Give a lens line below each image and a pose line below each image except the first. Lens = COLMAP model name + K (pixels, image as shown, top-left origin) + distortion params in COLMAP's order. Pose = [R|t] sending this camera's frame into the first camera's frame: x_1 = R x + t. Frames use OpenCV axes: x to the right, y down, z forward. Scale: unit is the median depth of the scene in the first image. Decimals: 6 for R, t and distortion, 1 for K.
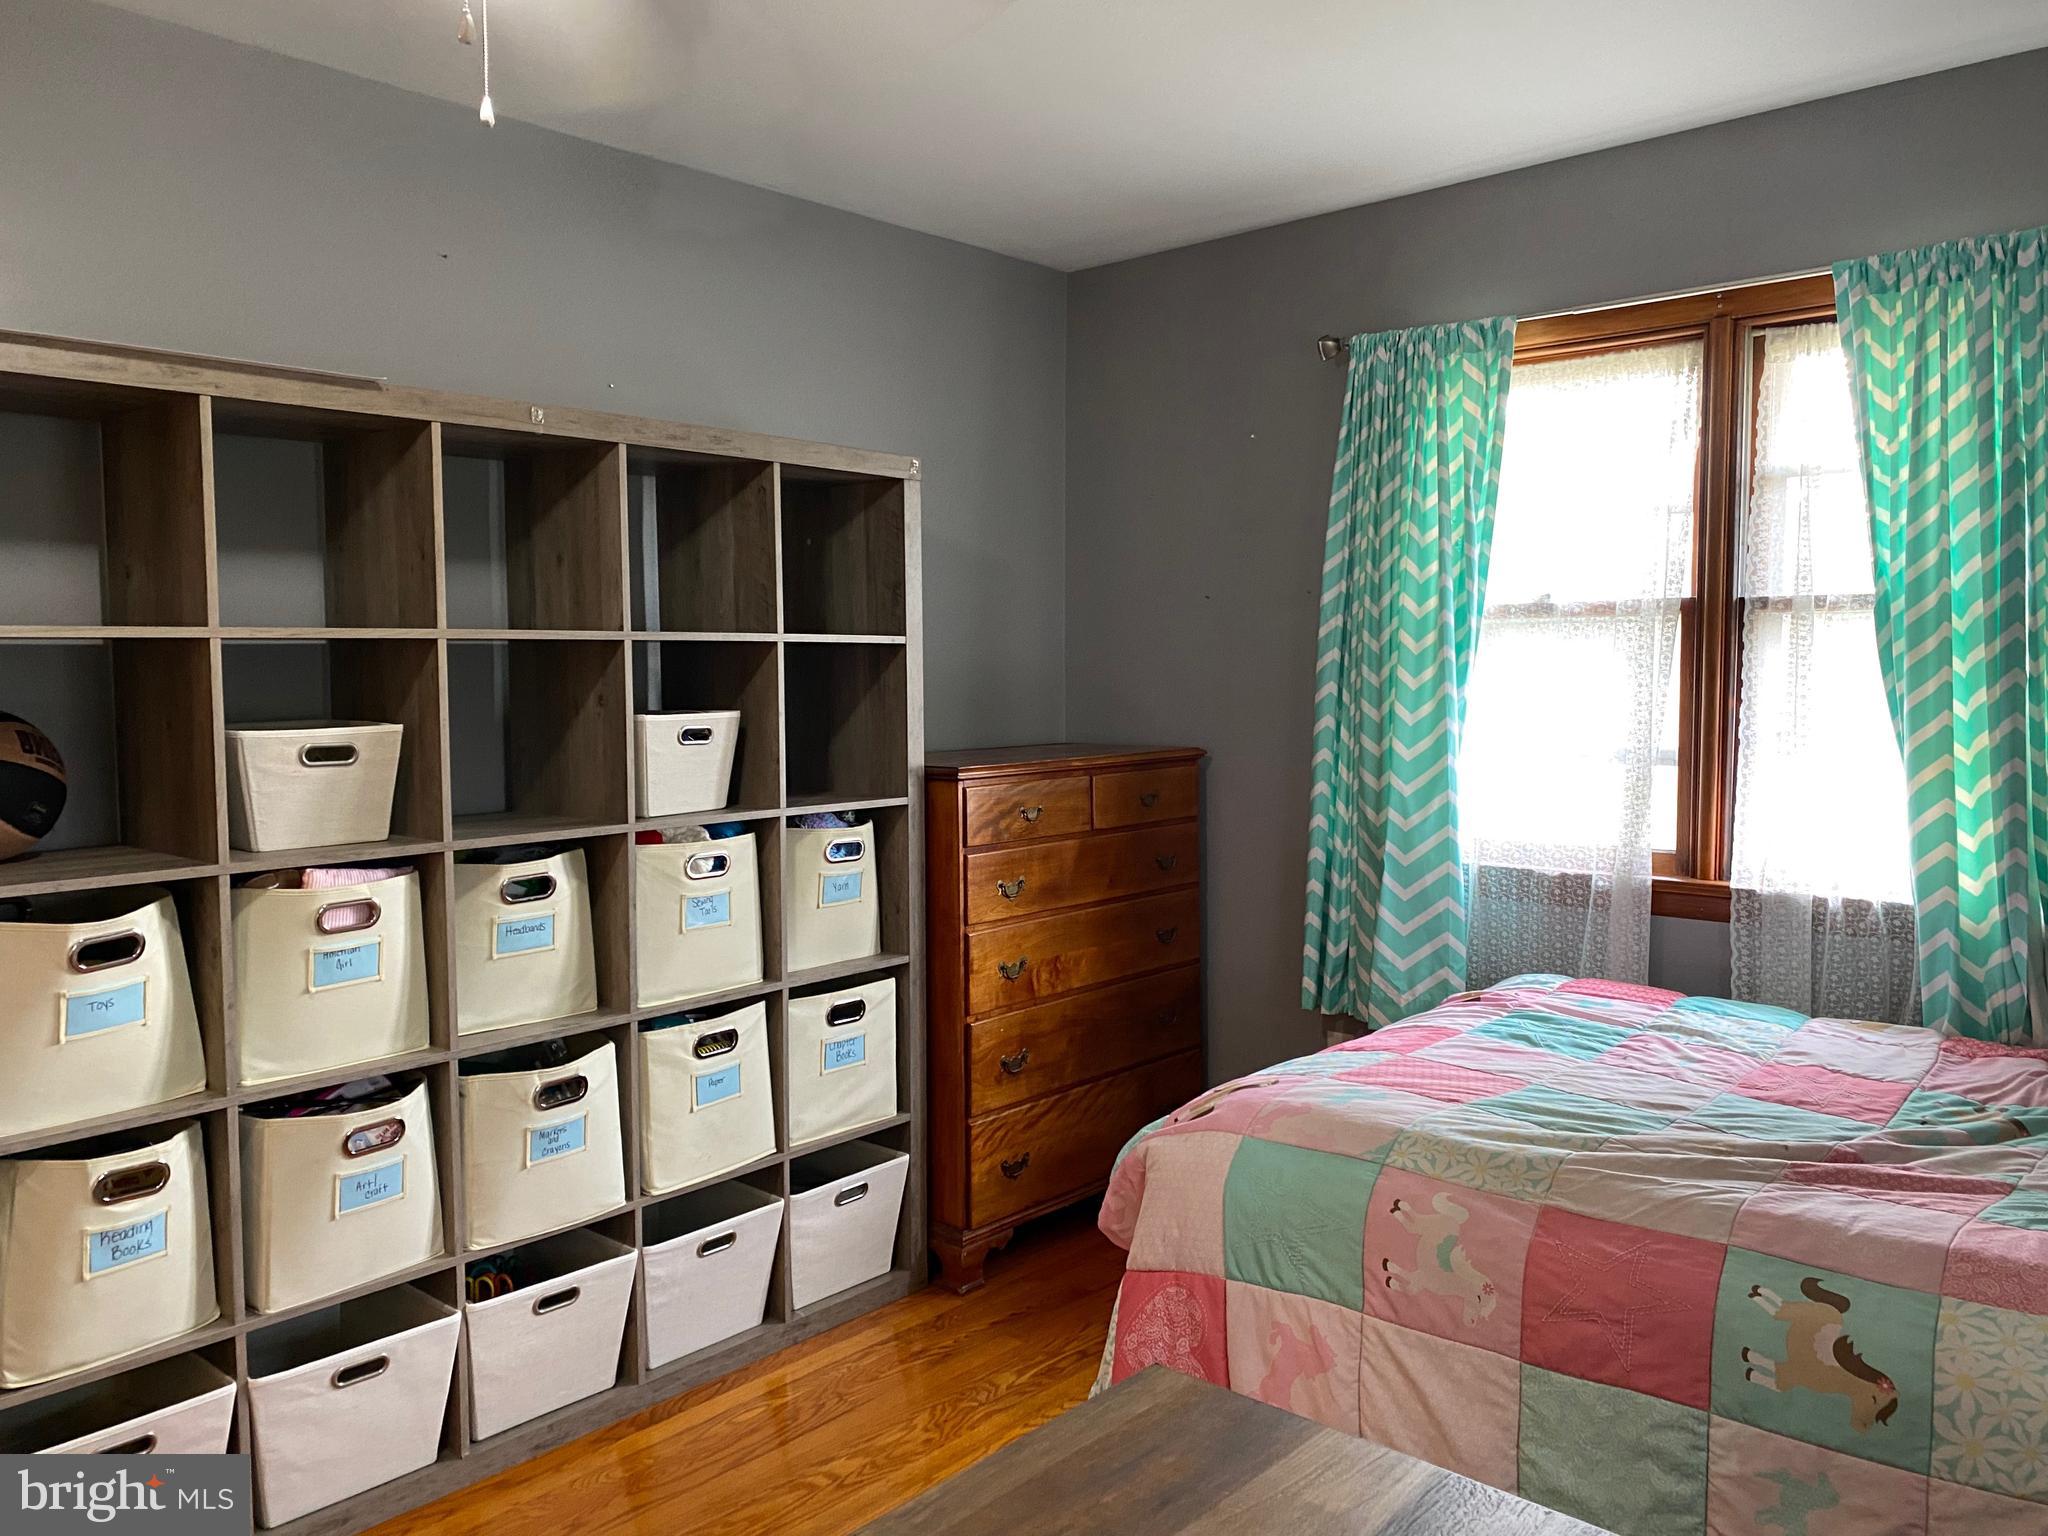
lens RADIAL K [[1598.1, 0, 1024.0], [0, 1598.1, 768.0], [0, 0, 1]] dist [0.038643, 0.000018]
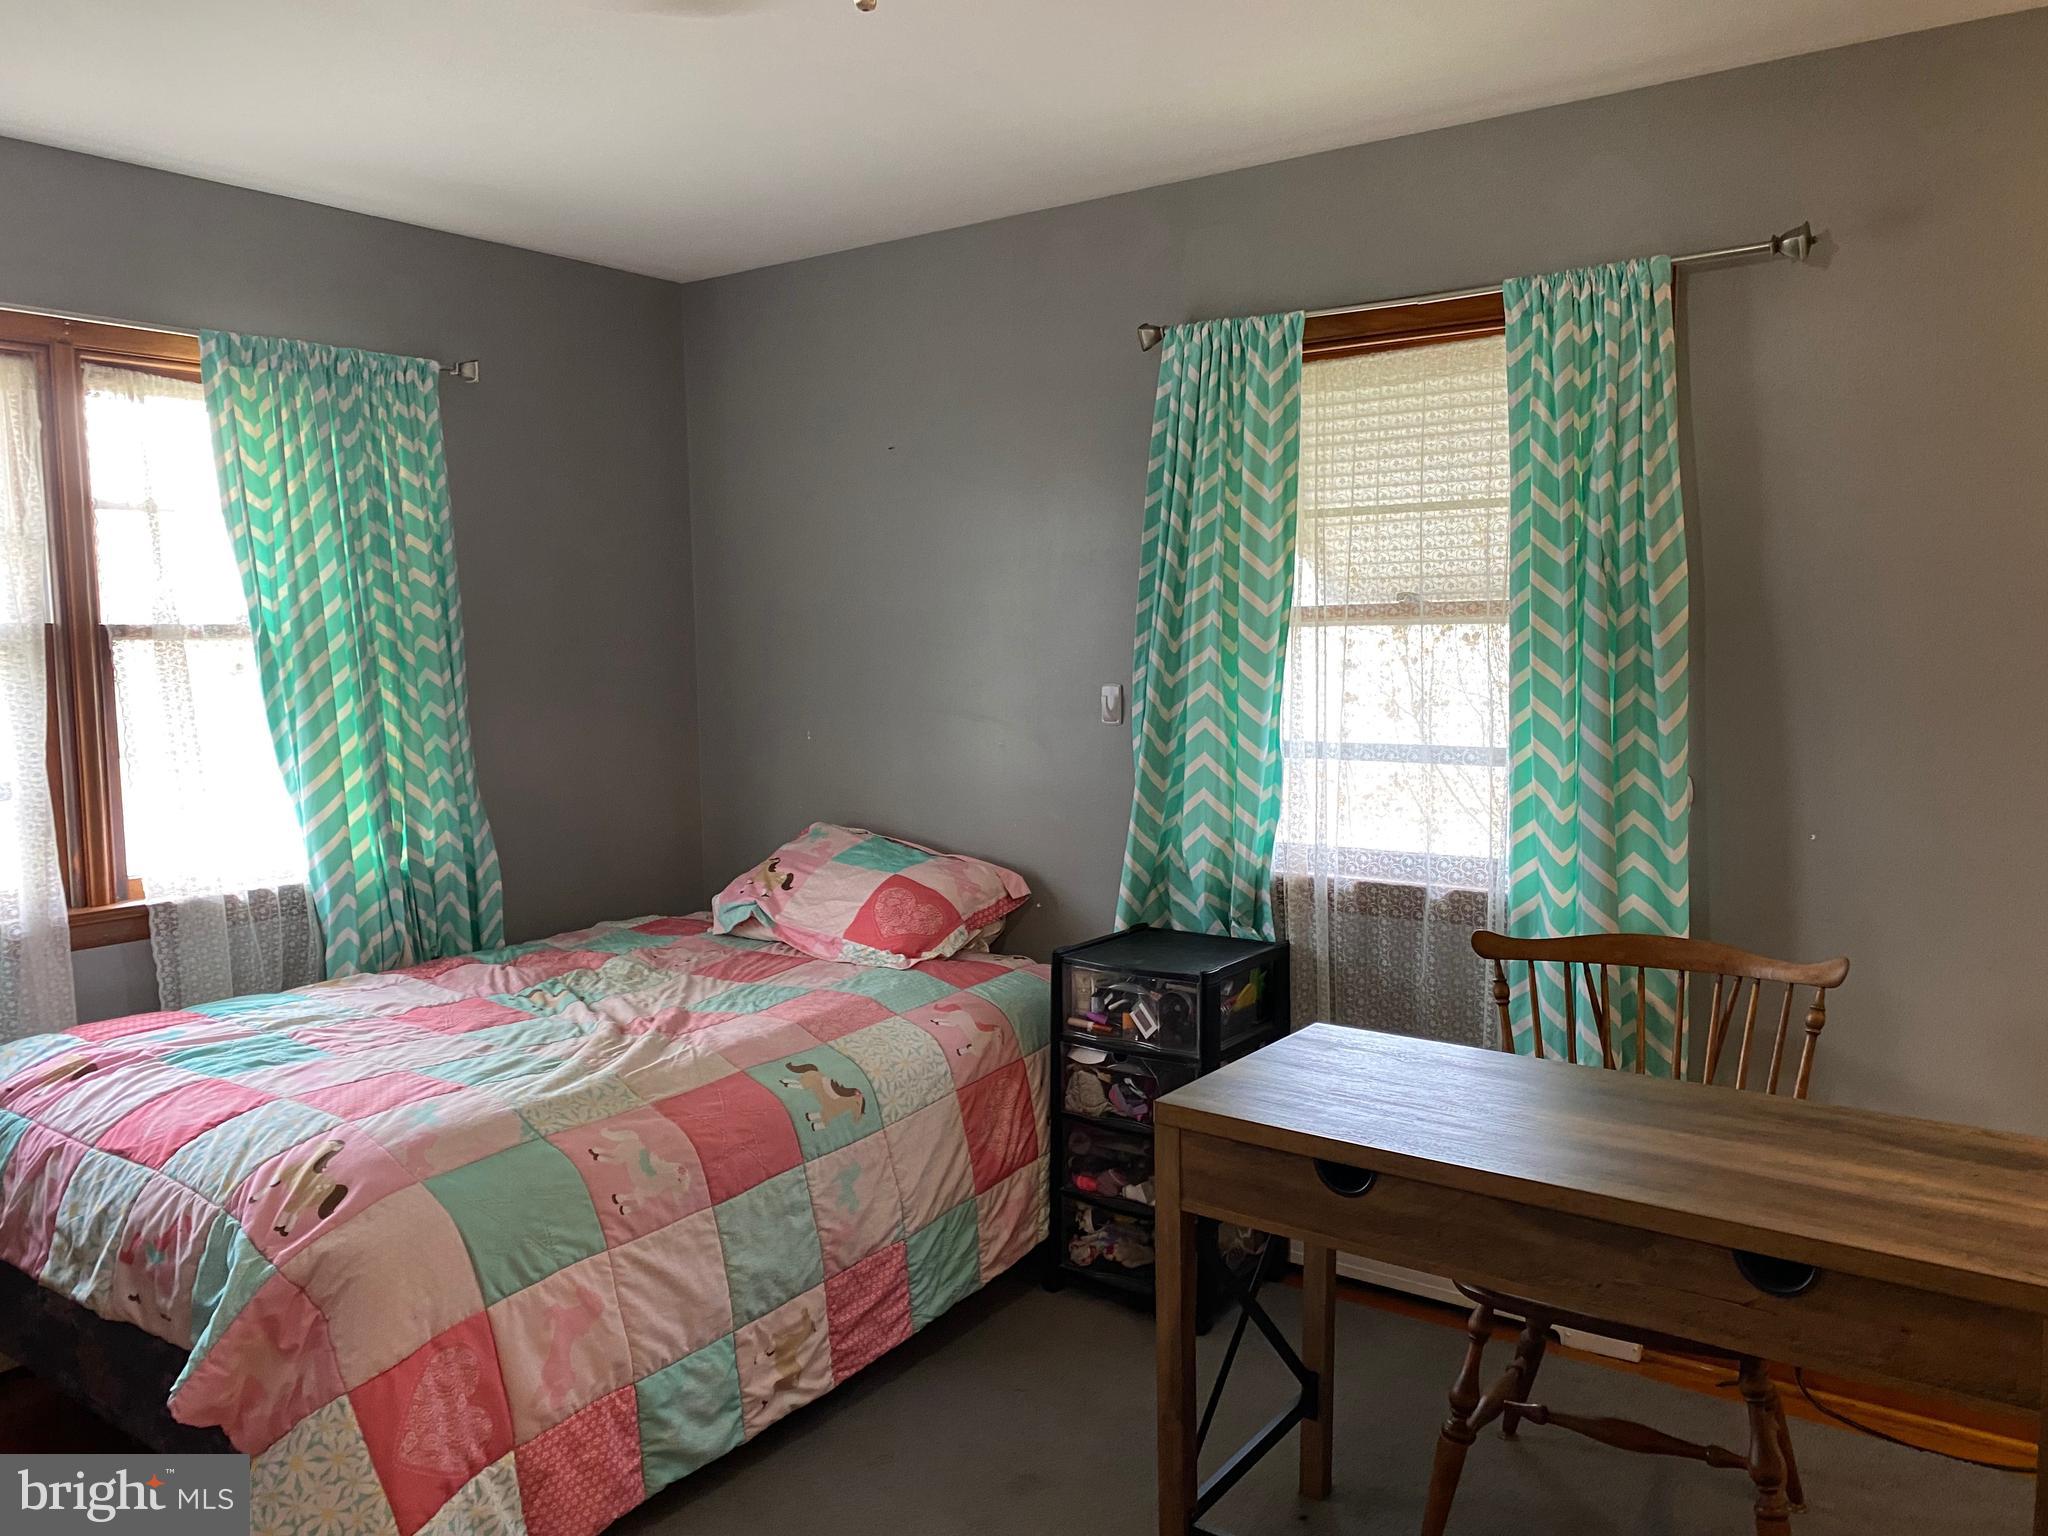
lens RADIAL K [[1556.1, 0, 1024.0], [0, 1556.1, 768.0], [0, 0, 1]] dist [0.162785, -0.185595]
pose [[-0.096738, -0.079339, 0.992143, -0.702567], [0.082679, 0.992732, 0.087447, -0.063064], [-0.991870, 0.090489, -0.089475, 0.580314]]
